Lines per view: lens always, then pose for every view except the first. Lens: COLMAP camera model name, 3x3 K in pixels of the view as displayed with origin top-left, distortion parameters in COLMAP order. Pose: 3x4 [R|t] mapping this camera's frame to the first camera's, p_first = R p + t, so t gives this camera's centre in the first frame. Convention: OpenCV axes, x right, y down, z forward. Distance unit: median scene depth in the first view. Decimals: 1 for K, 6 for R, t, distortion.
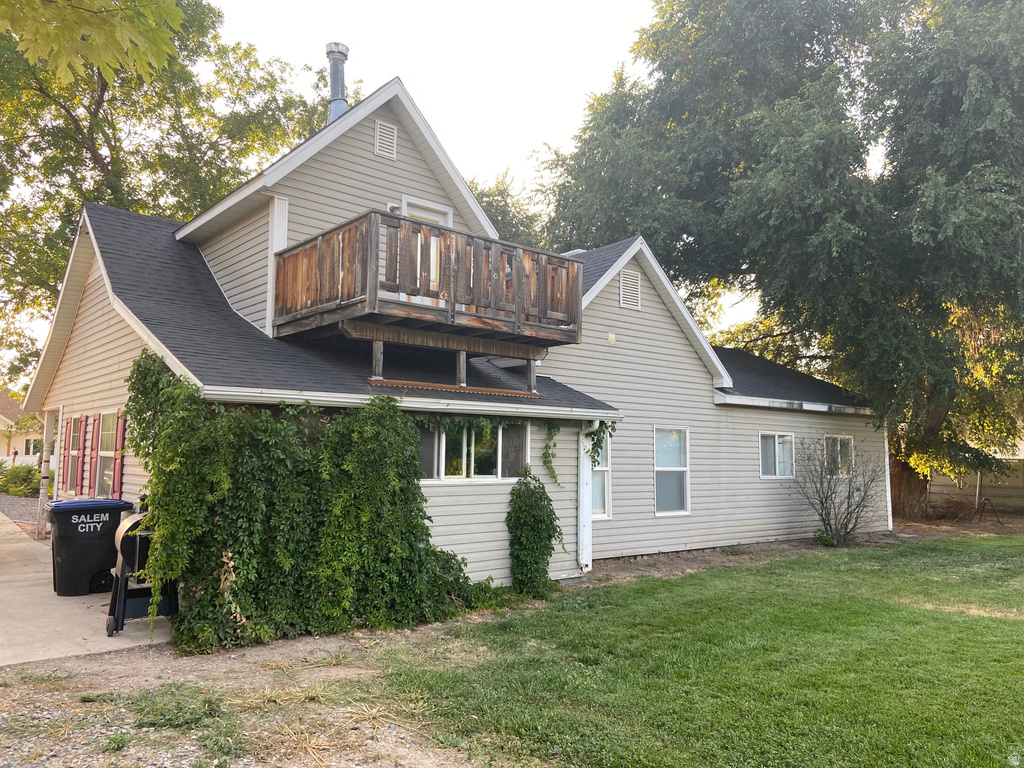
lens RADIAL K [[751.7, 0, 512.0], [0, 751.7, 384.0], [0, 0, 1]] dist [0.003035, -0.003726]
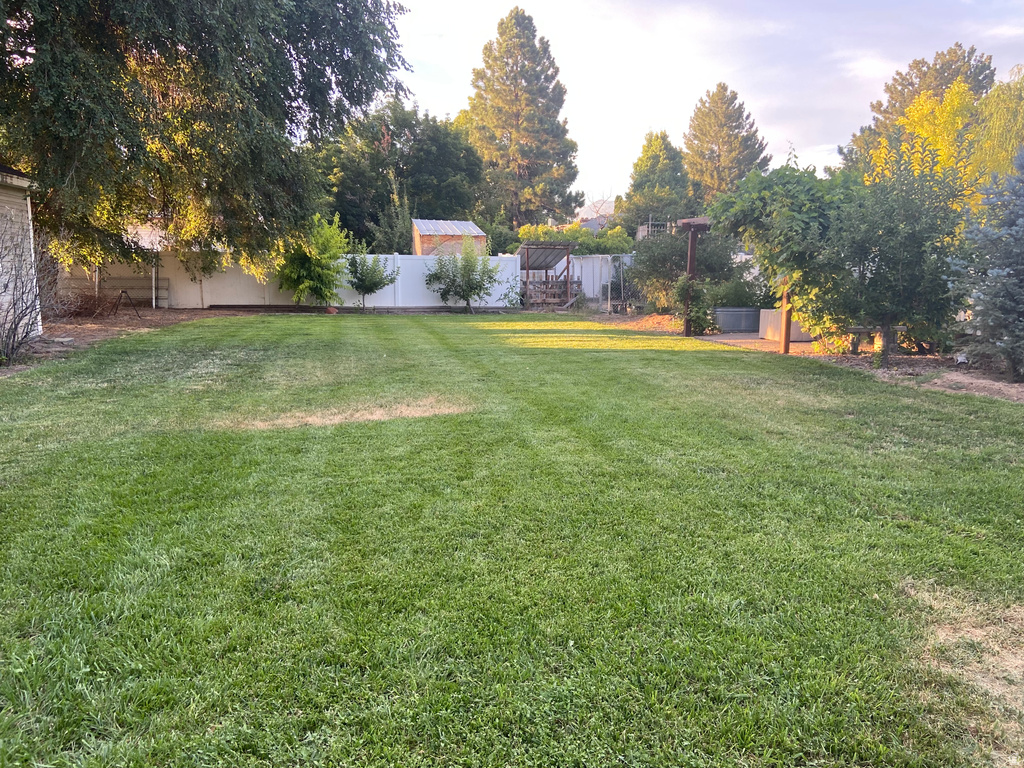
lens RADIAL K [[751.7, 0, 512.0], [0, 751.7, 384.0], [0, 0, 1]] dist [0.003035, -0.003726]
pose [[0.422514, -0.155329, 0.892947, -0.021562], [-0.090935, 0.972969, 0.212277, 0.034851], [-0.901783, -0.170890, 0.396969, 0.258084]]
